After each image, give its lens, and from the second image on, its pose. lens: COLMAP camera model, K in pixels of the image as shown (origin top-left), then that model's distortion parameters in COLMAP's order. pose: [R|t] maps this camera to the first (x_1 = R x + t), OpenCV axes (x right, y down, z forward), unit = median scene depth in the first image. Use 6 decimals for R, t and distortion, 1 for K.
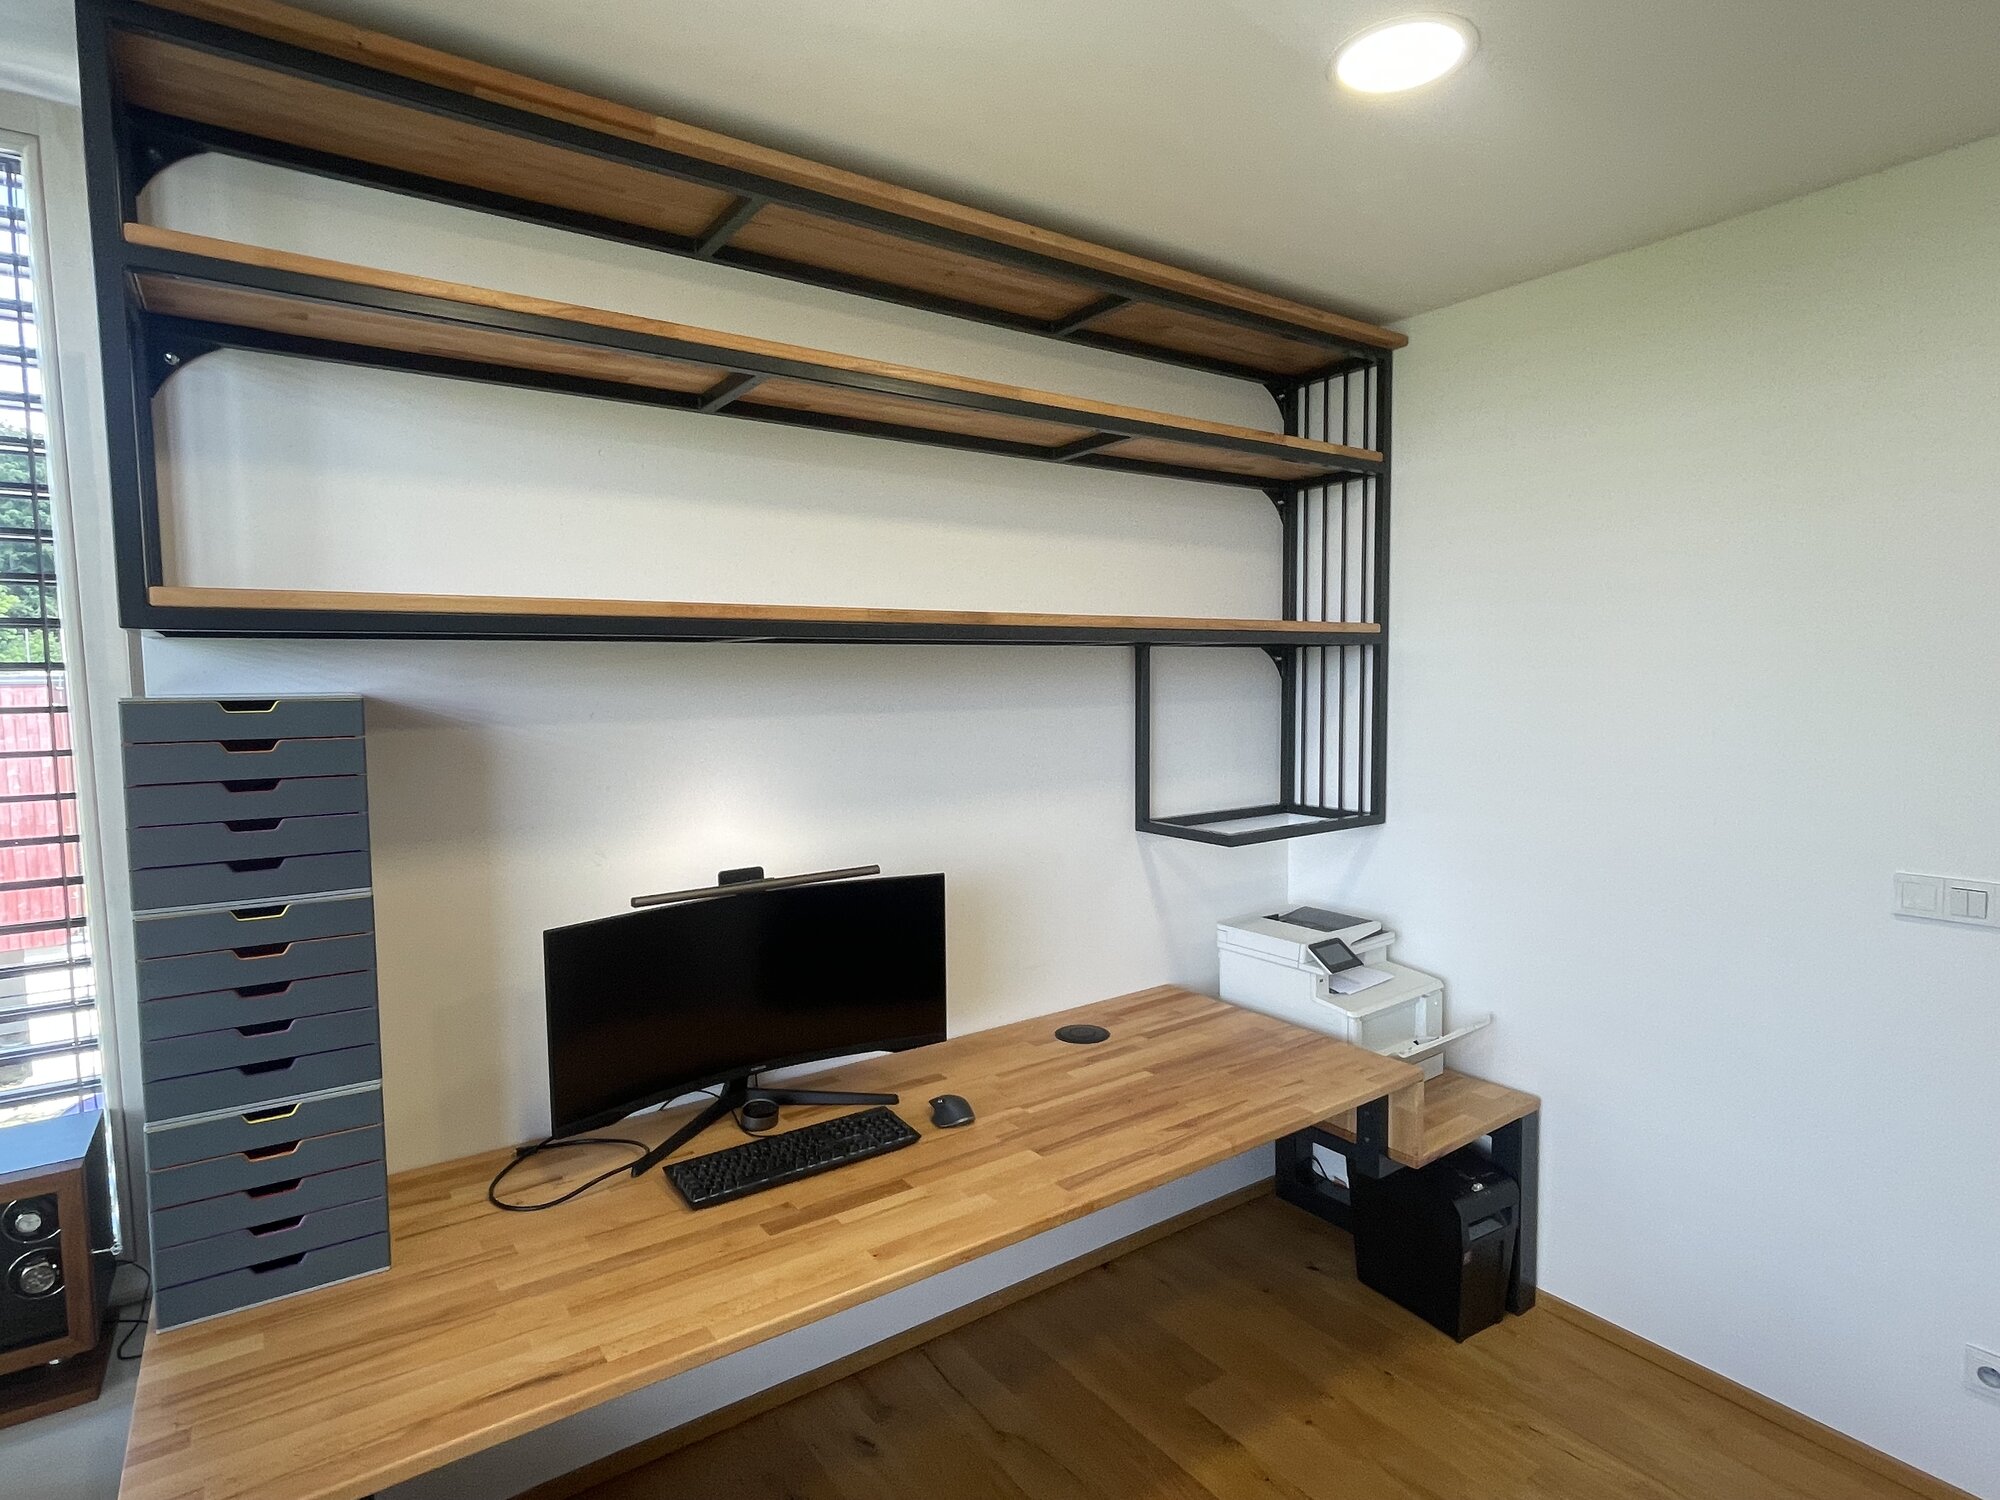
lens RADIAL K [[1065.9, 0, 1000.4], [0, 1065.9, 741.3], [0, 0, 1]] dist [-0.024472, 0.006687]
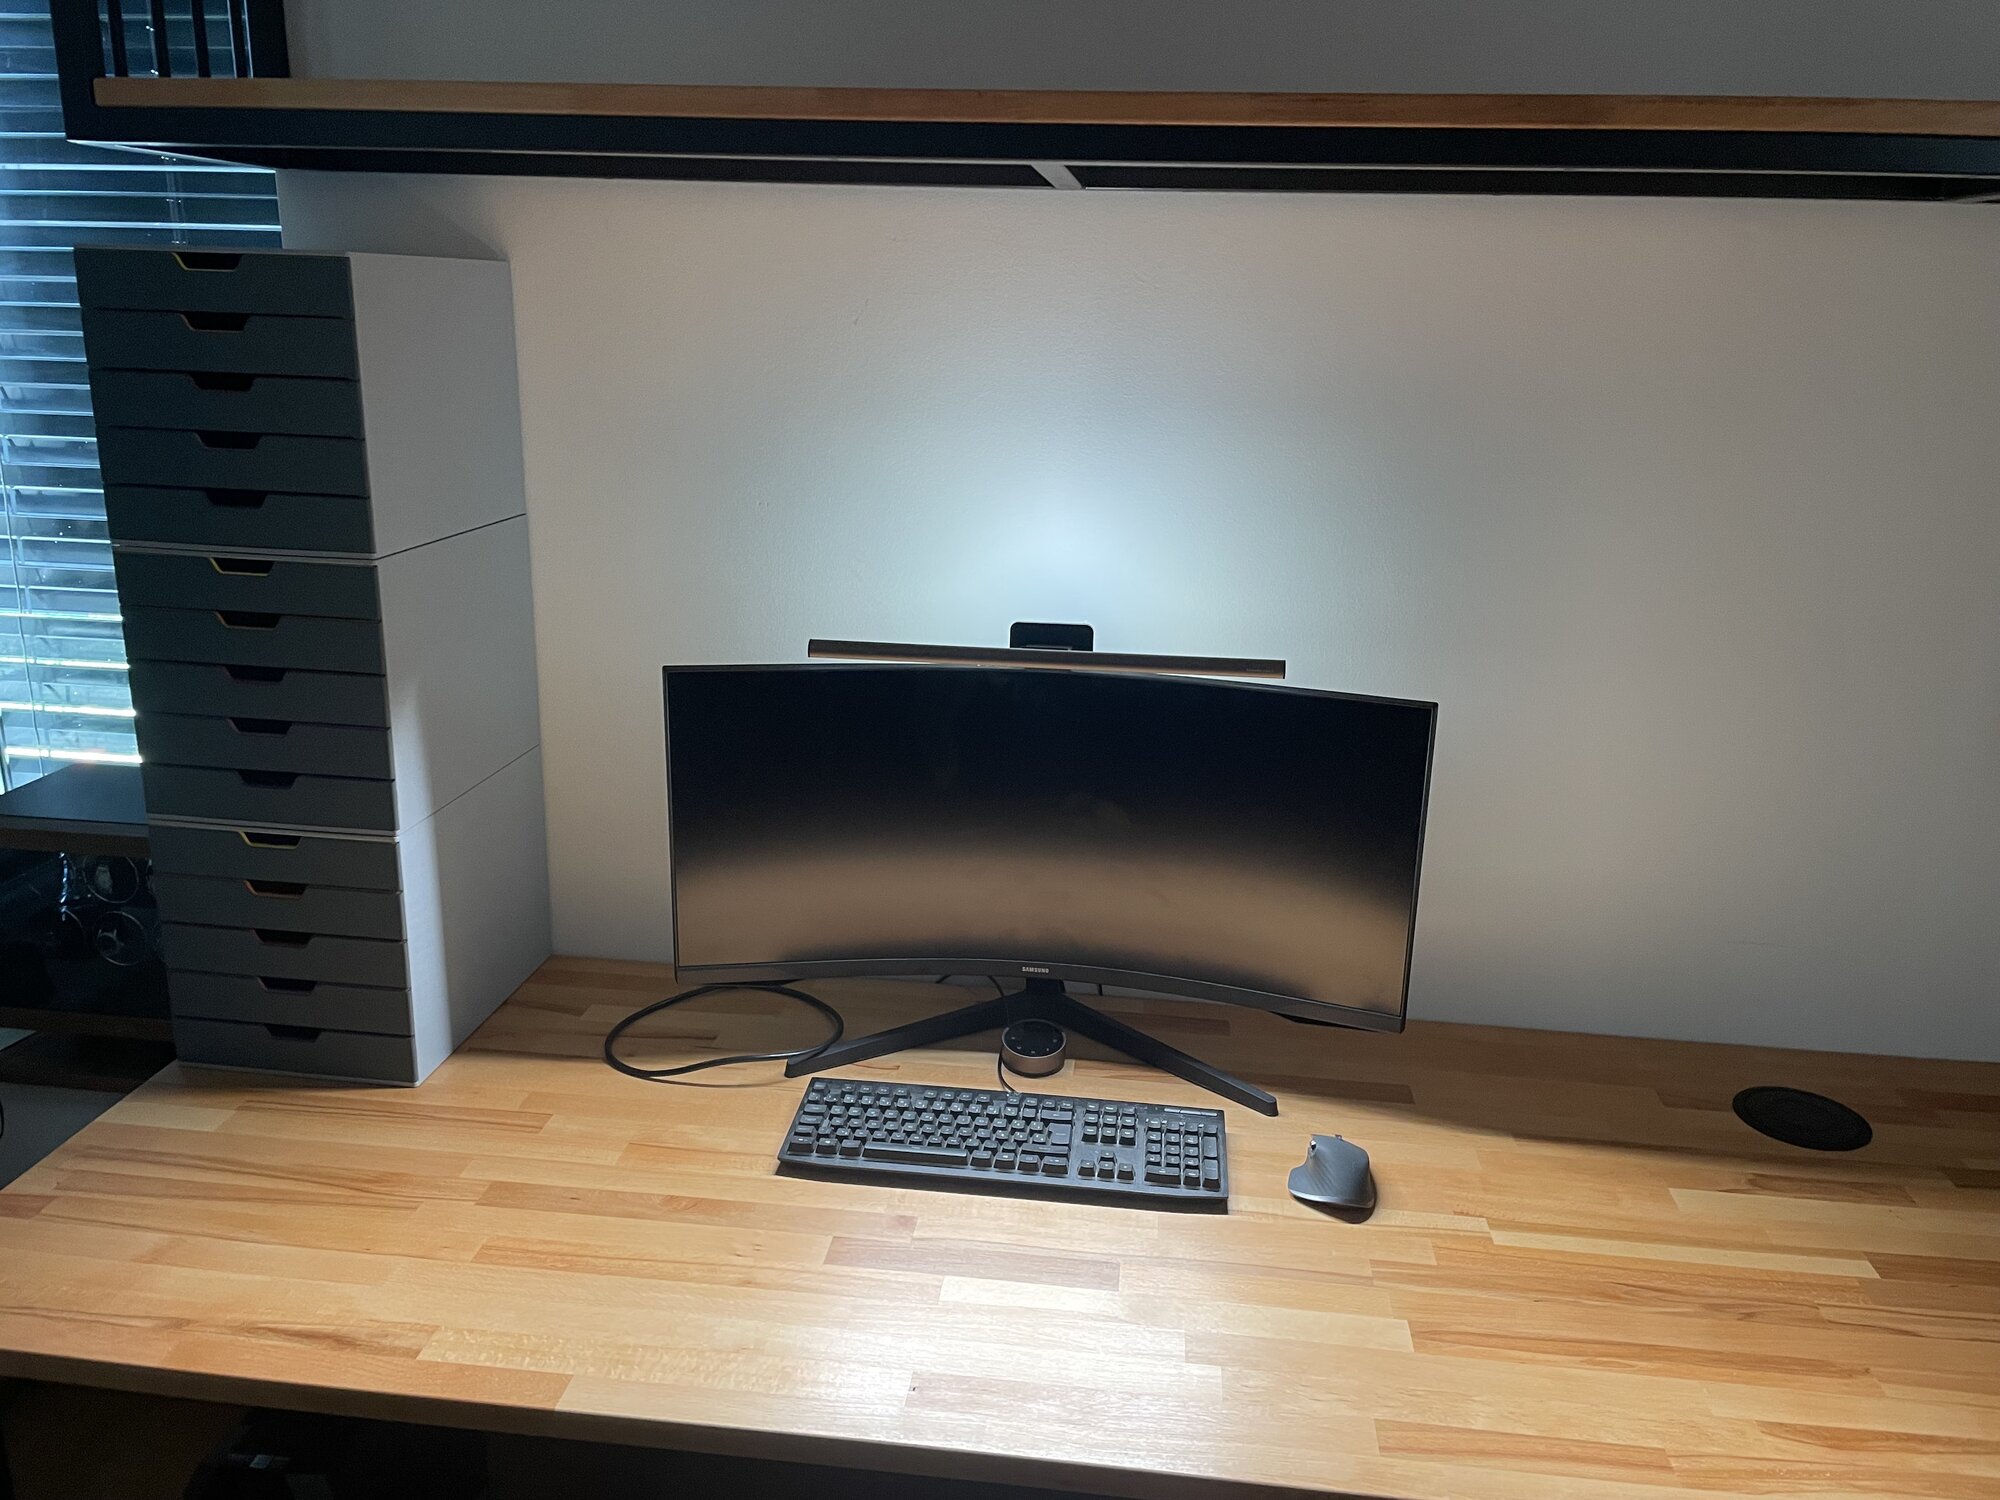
lens RADIAL K [[1499.7, 0, 1004.8], [0, 1499.7, 749.5], [0, 0, 1]] dist [0.068687, -0.097626]
pose [[0.741713, 0.212177, -0.636272, 0.244437], [-0.076068, 0.969135, 0.234503, 0.002517], [0.666390, -0.125534, 0.734960, 0.398774]]
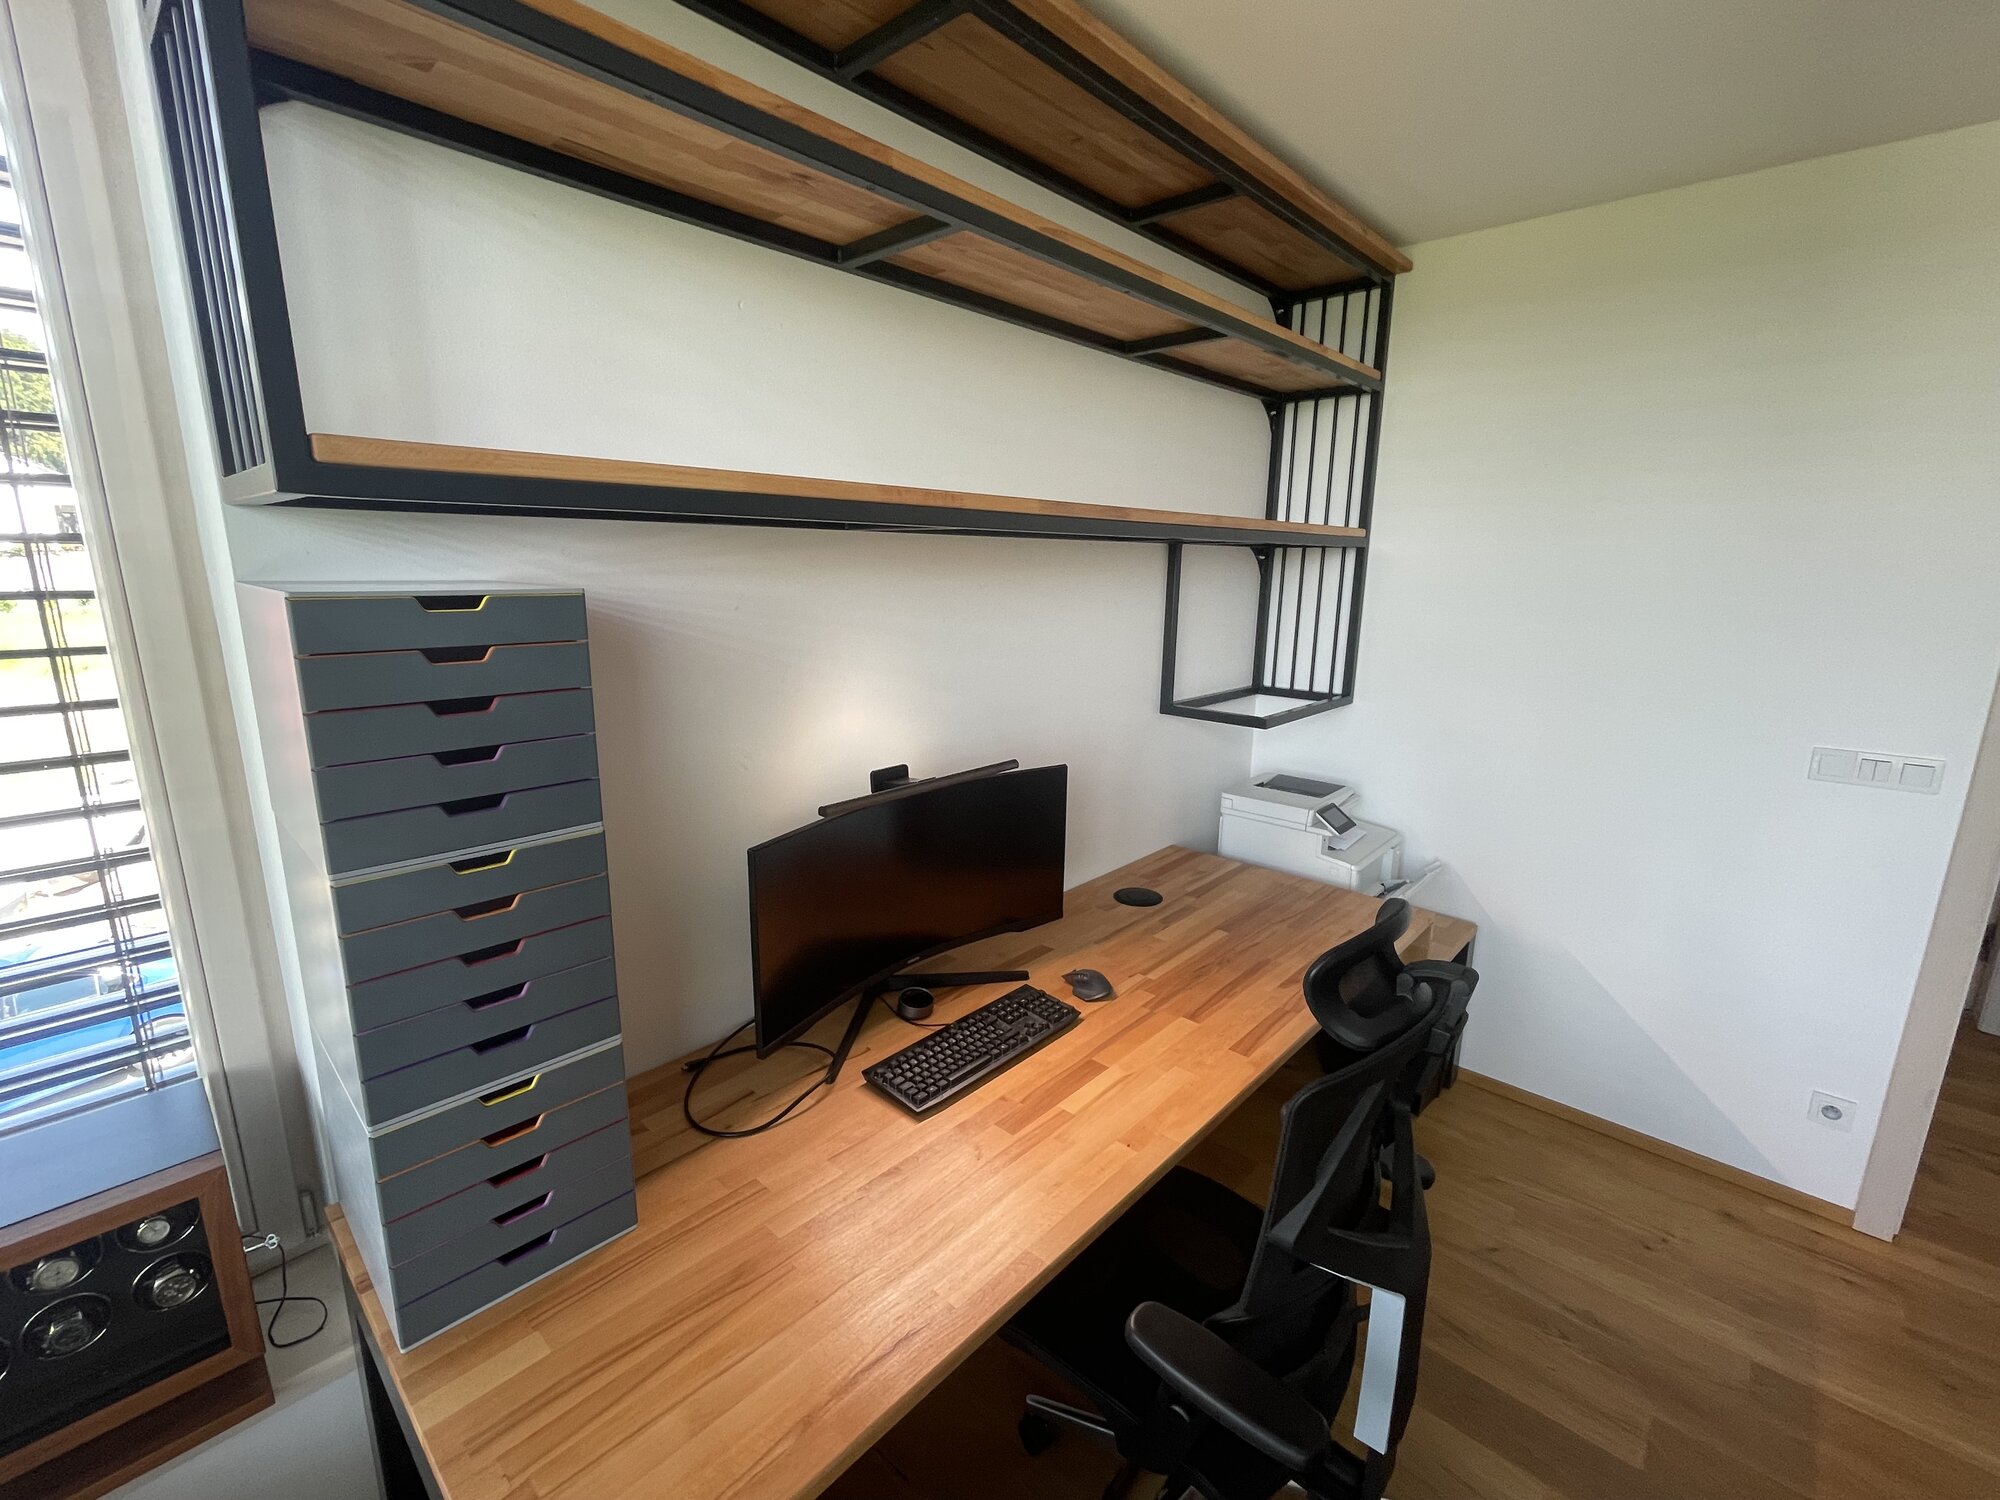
lens RADIAL K [[875.0, 0, 994.0], [0, 875.0, 749.2], [0, 0, 1]] dist [-0.014444, -0.001222]
pose [[0.977141, -0.024501, 0.211174, -0.317283], [-0.007102, 0.989020, 0.147608, -0.016704], [-0.212472, -0.145734, 0.966239, 0.198467]]
